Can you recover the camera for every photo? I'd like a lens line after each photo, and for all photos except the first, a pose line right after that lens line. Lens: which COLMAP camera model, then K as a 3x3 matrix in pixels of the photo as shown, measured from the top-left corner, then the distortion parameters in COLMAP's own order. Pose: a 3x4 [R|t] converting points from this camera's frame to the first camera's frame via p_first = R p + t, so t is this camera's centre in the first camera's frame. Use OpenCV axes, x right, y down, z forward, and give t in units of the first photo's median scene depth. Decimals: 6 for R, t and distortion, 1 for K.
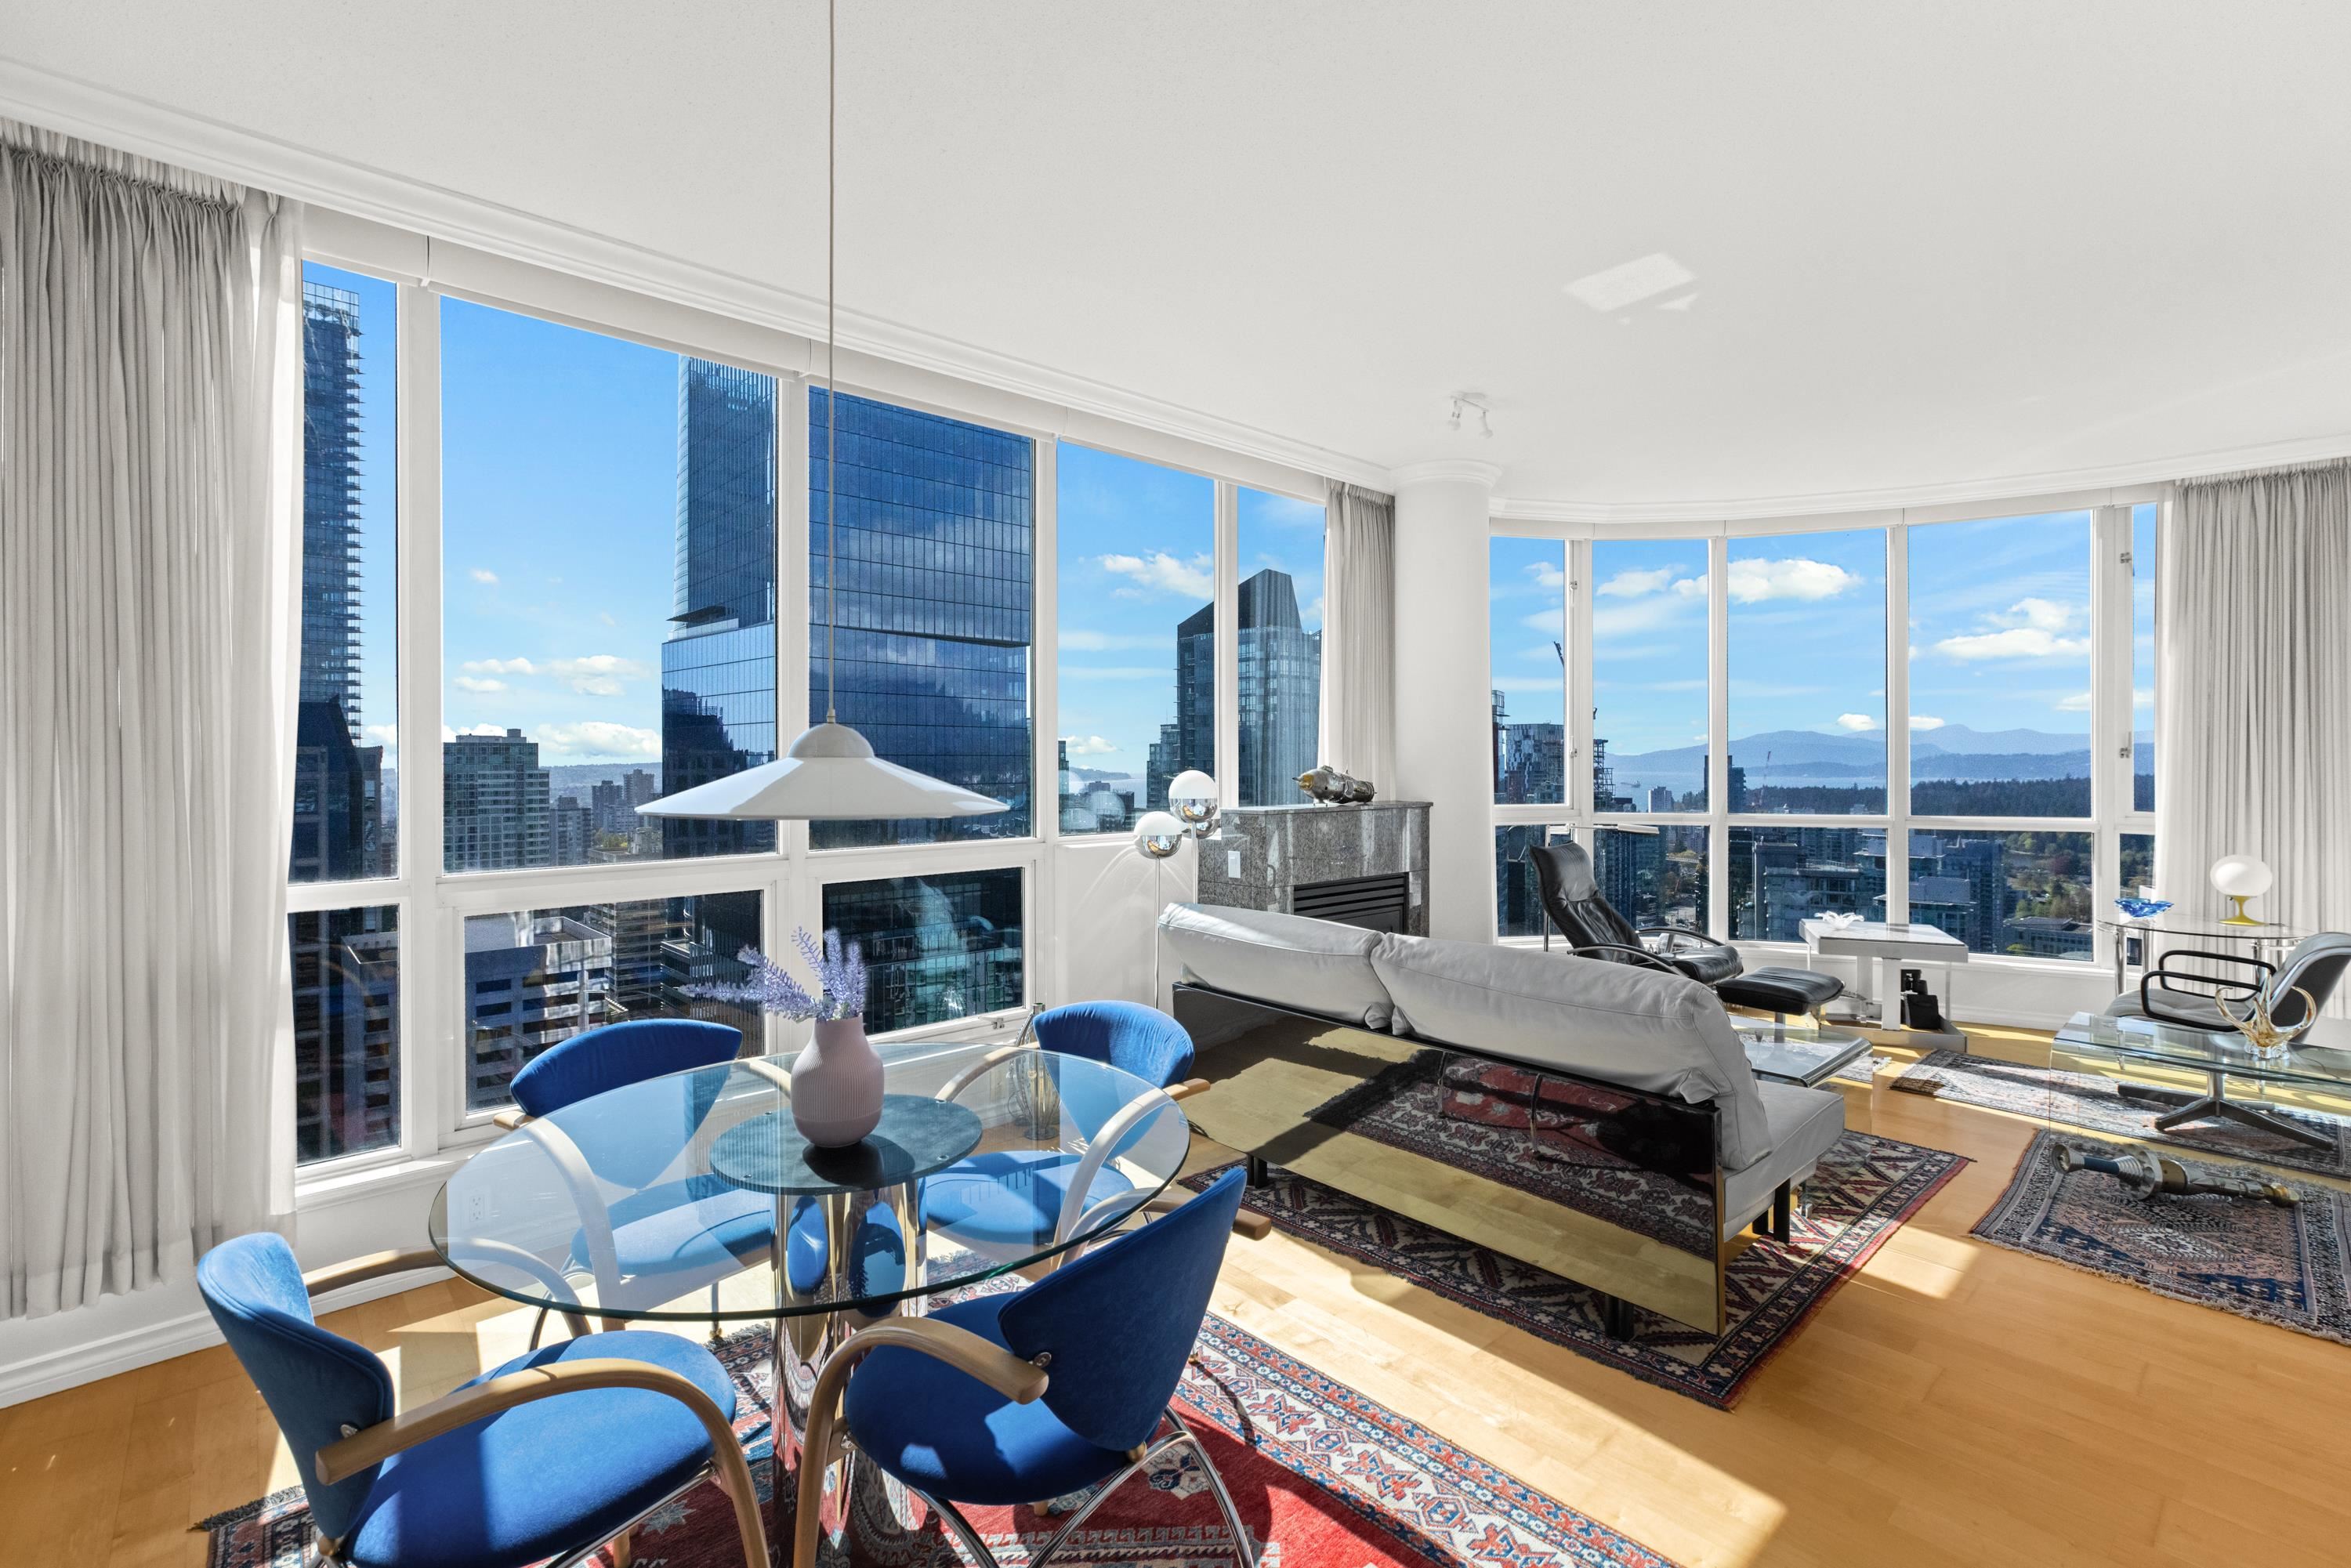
lens RADIAL K [[1066.3, 0, 1183.3], [0, 1066.3, 765.5], [0, 0, 1]] dist [-0.025450, 0.014114]
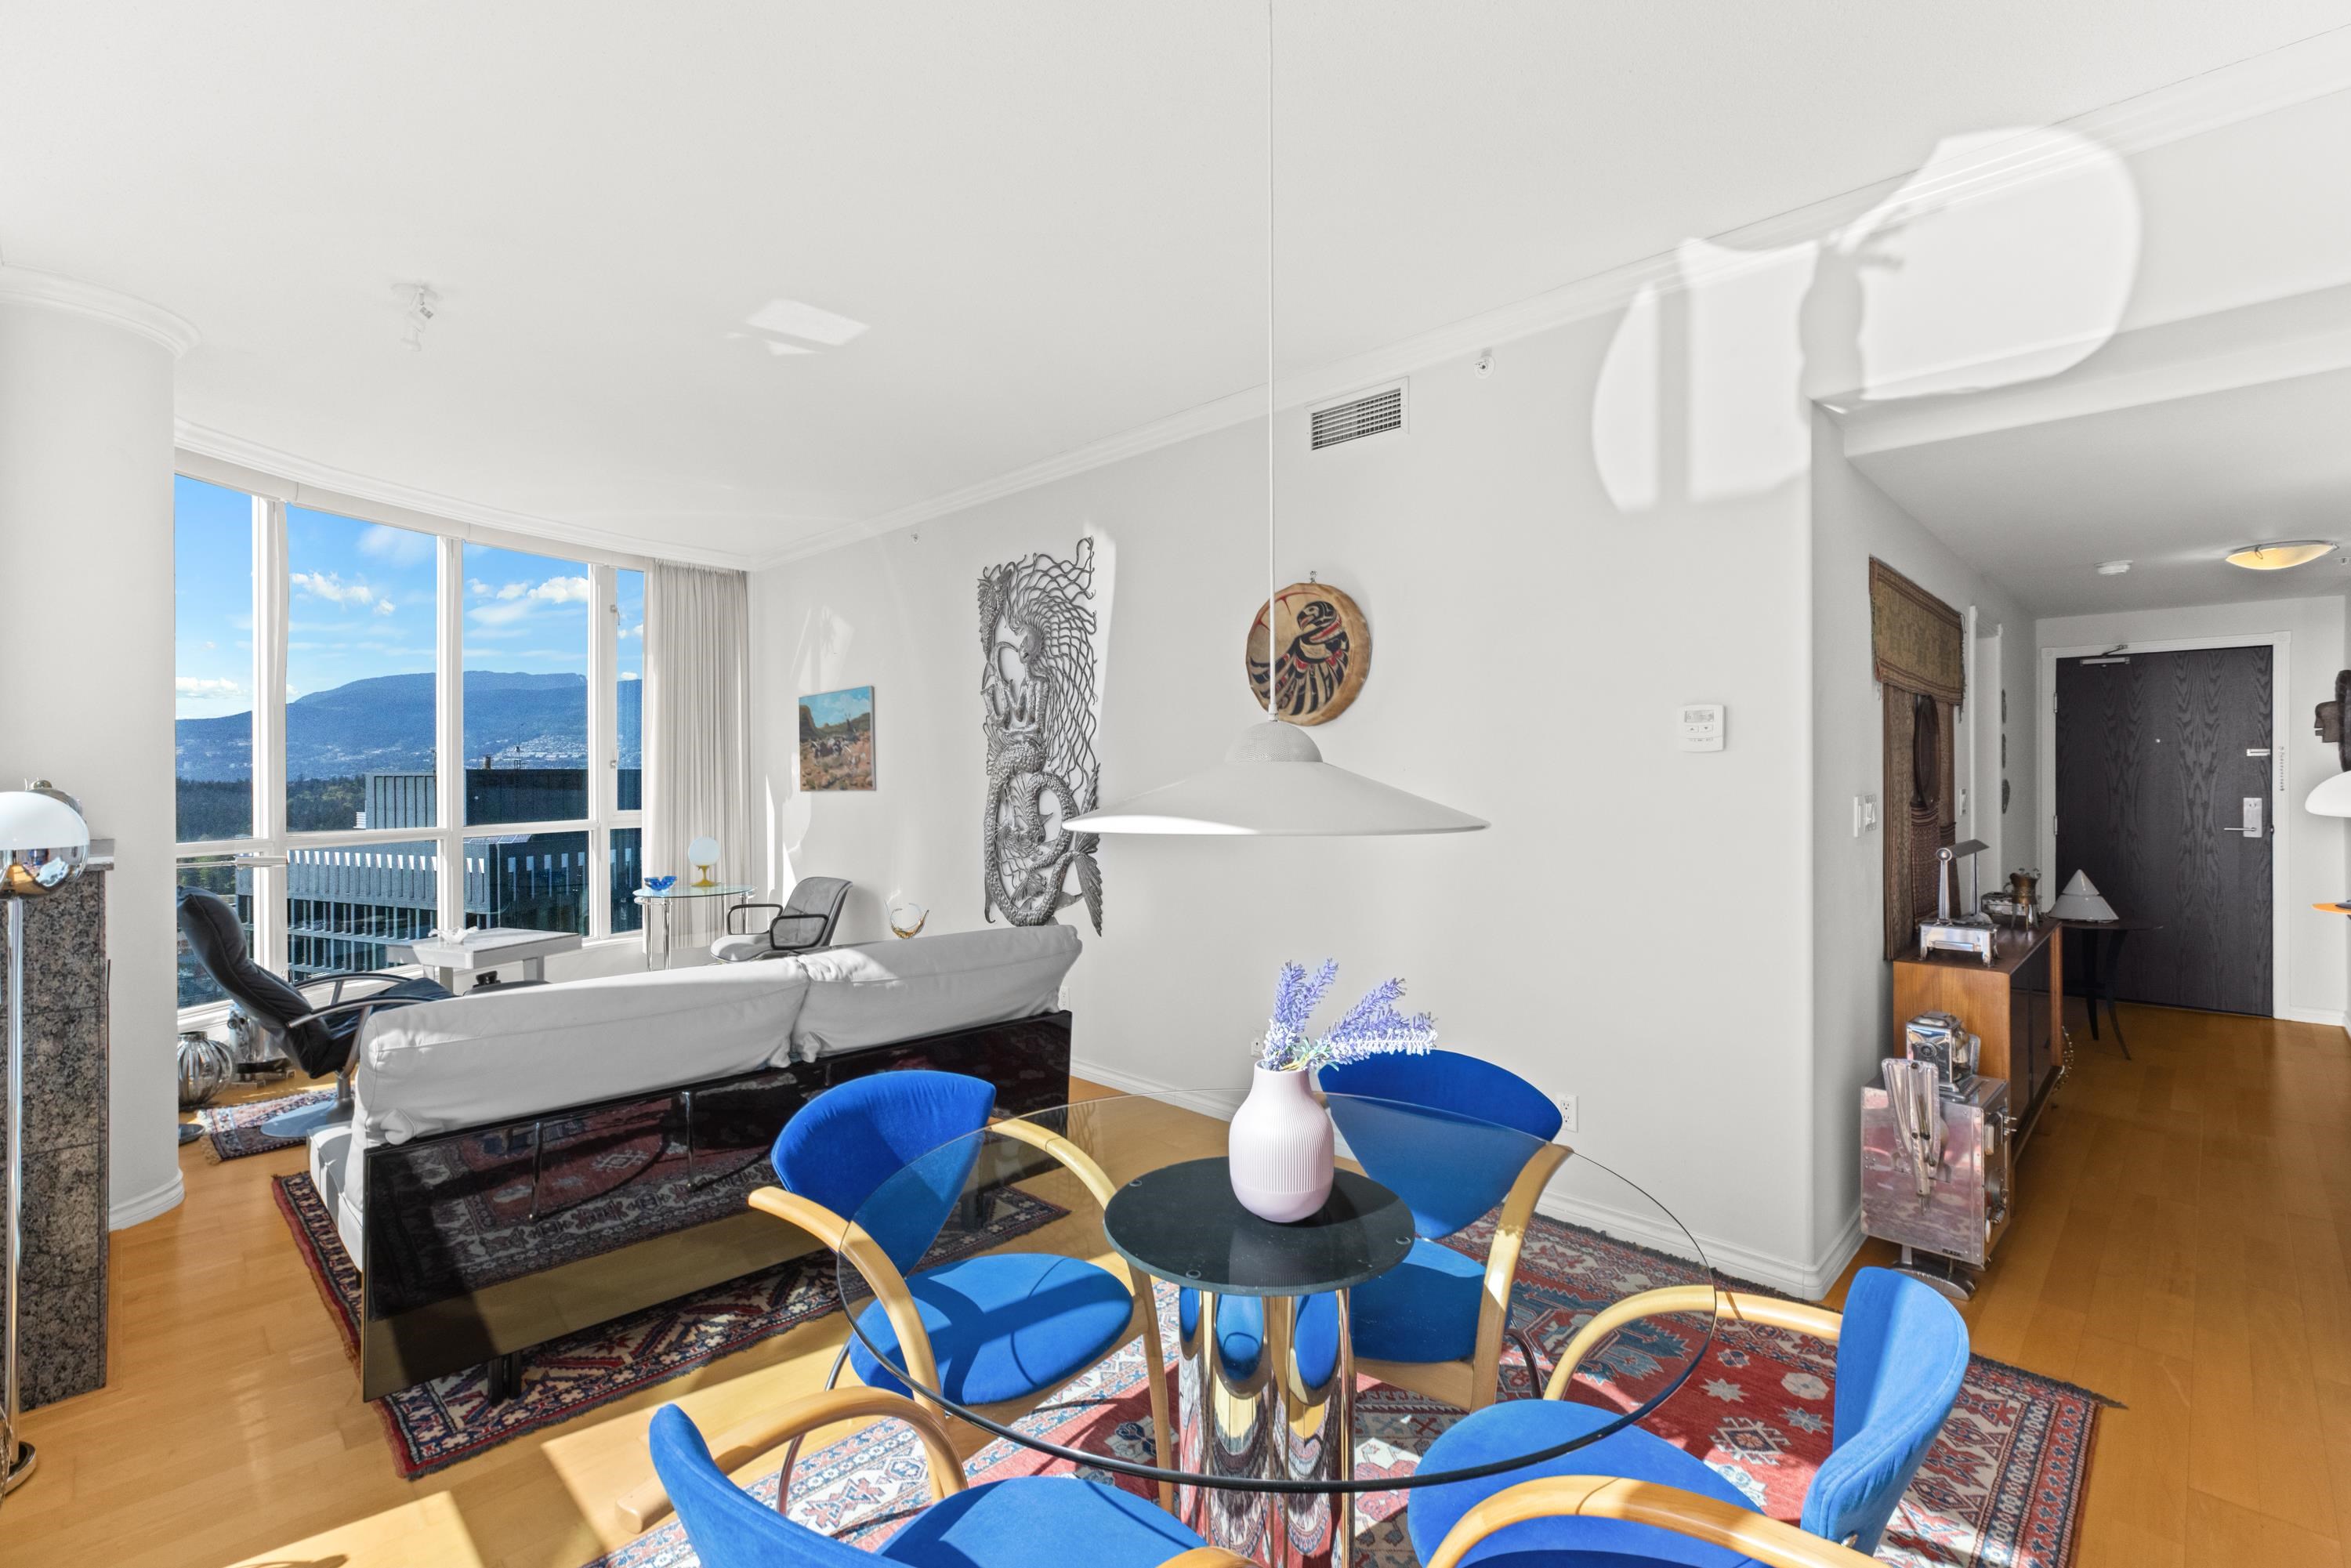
lens RADIAL K [[1076.0, 0, 1183.7], [0, 1076.0, 761.6], [0, 0, 1]] dist [-0.044108, 0.027045]
pose [[-0.053885, 0.006537, 0.998526, -0.422251], [0.010309, 0.999929, -0.005990, -0.000830], [-0.998494, 0.009971, -0.053948, 0.408277]]
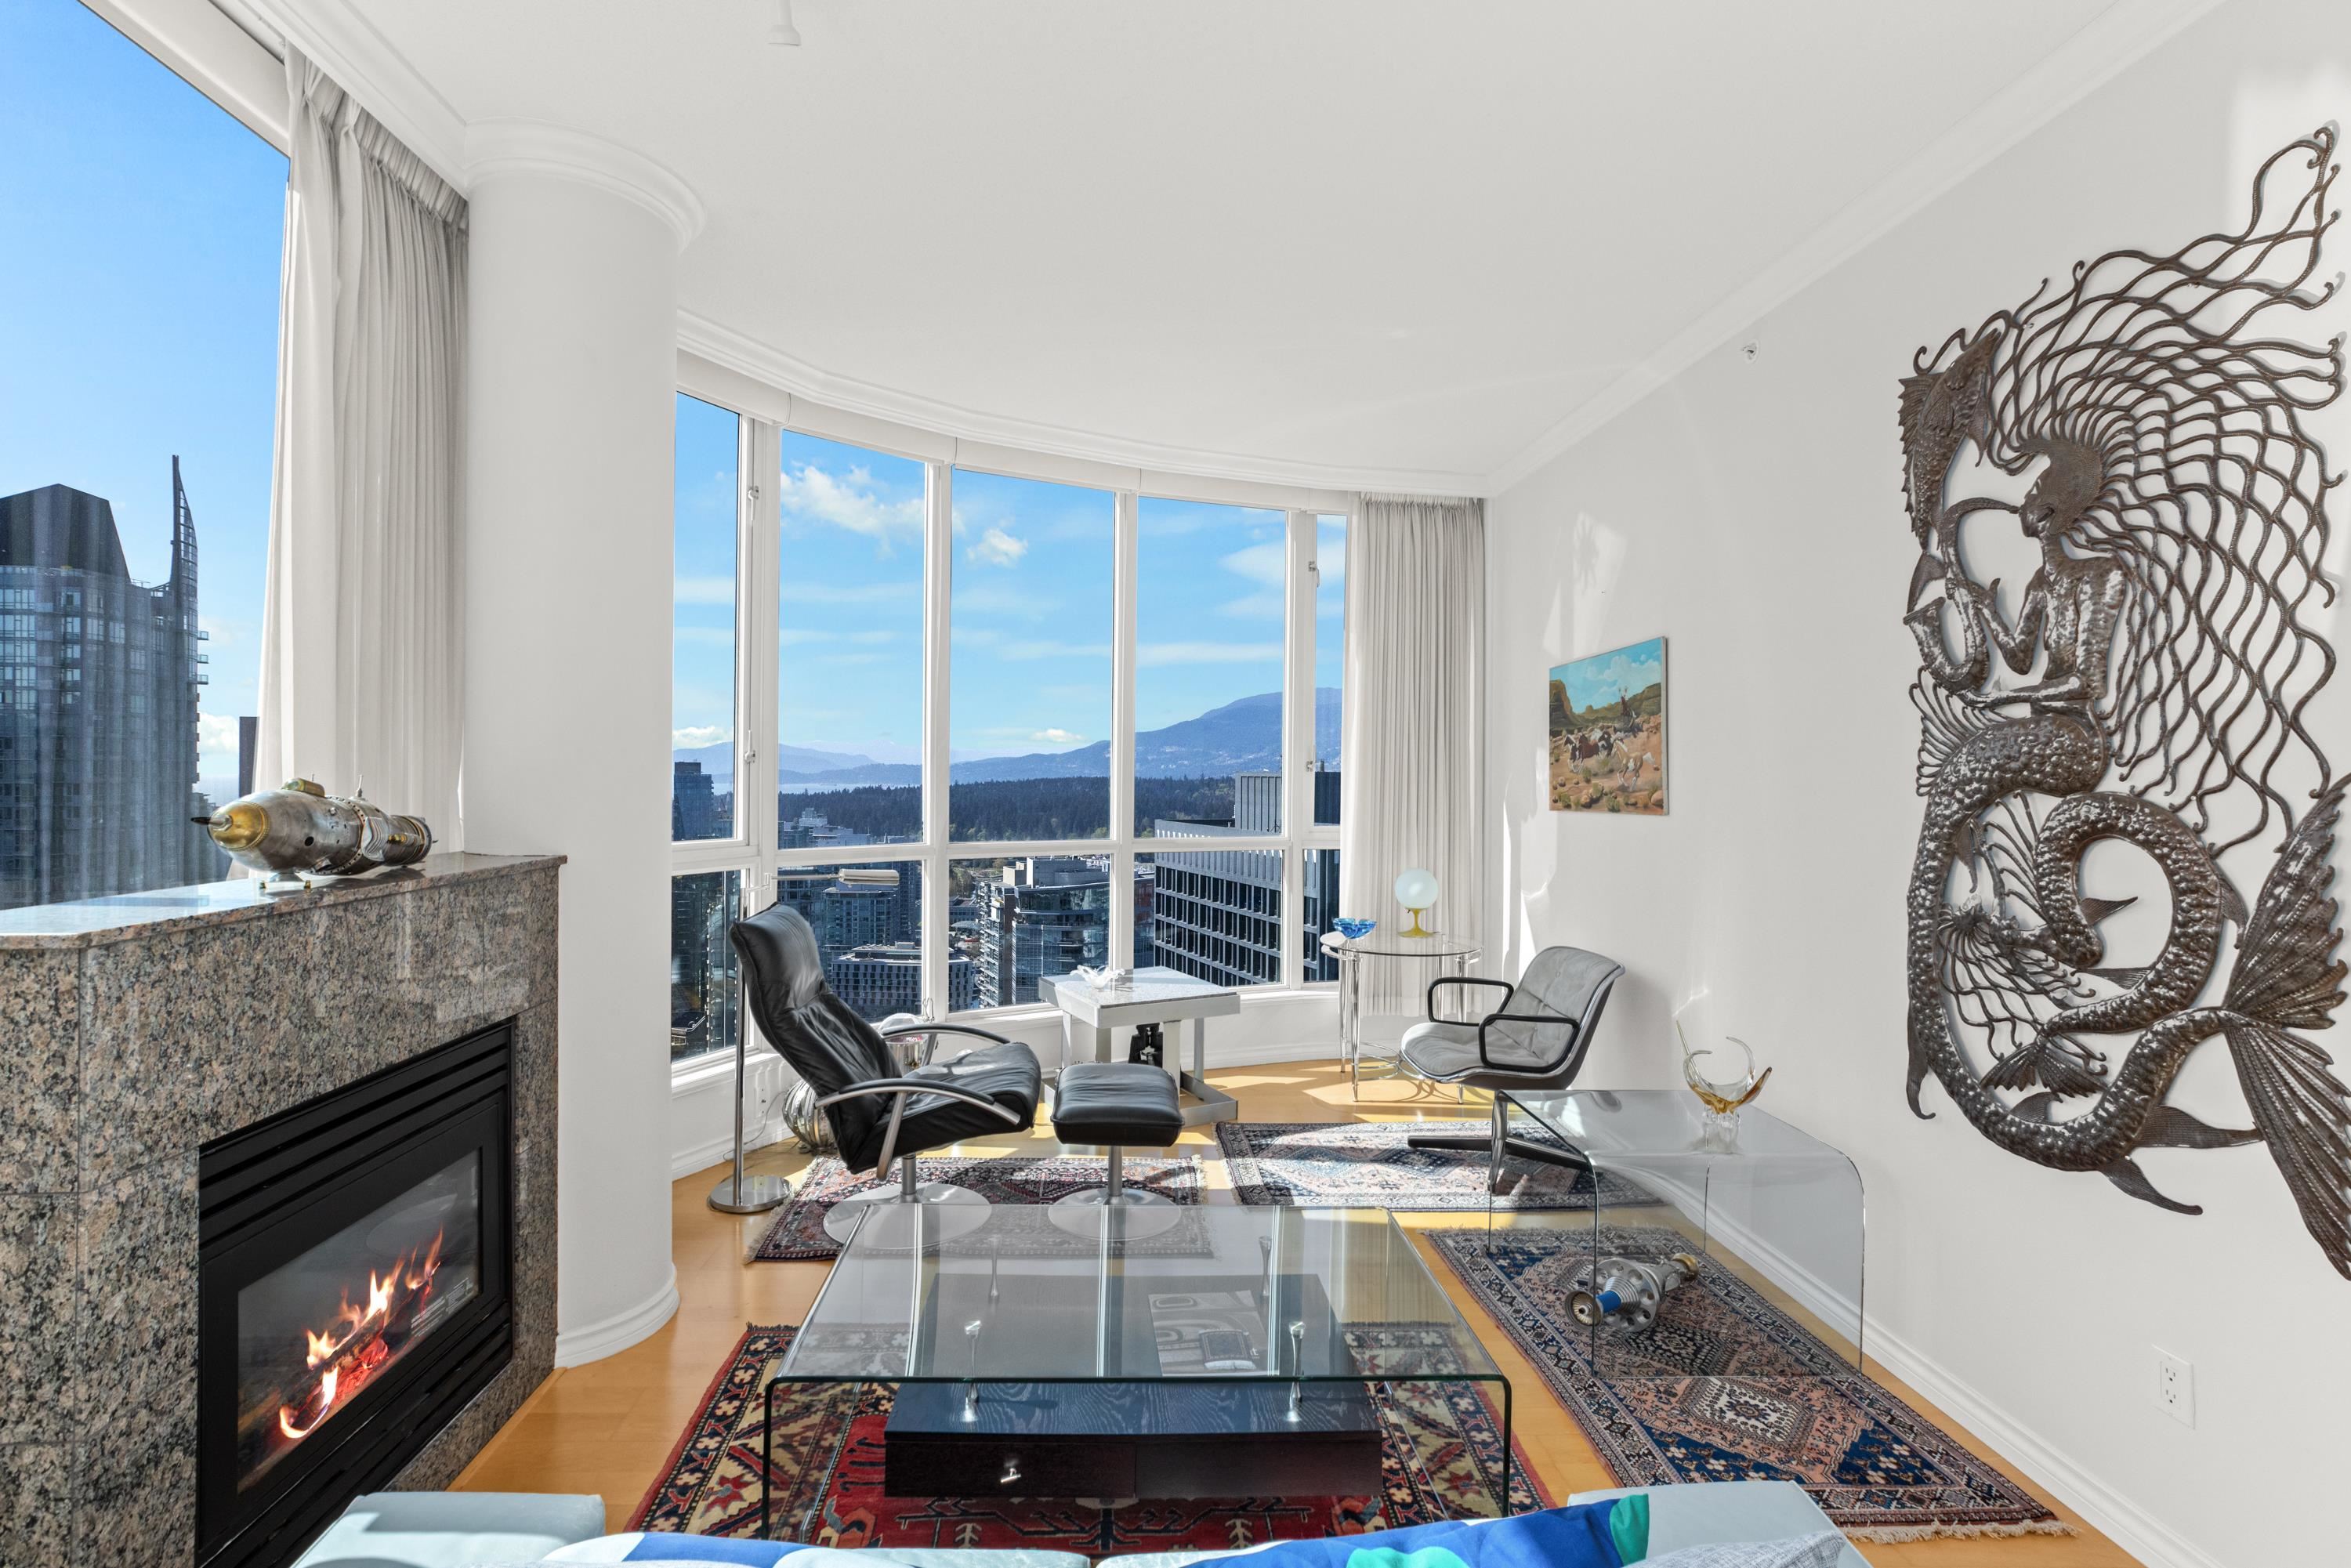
lens RADIAL K [[1072.4, 0, 1145.9], [0, 1072.4, 775.9], [0, 0, 1]] dist [-0.023483, 0.013816]
pose [[0.640943, 0.004287, 0.767576, 0.038193], [-0.006942, 0.999976, 0.000212, -0.002824], [-0.767557, -0.005465, 0.640957, 0.502756]]
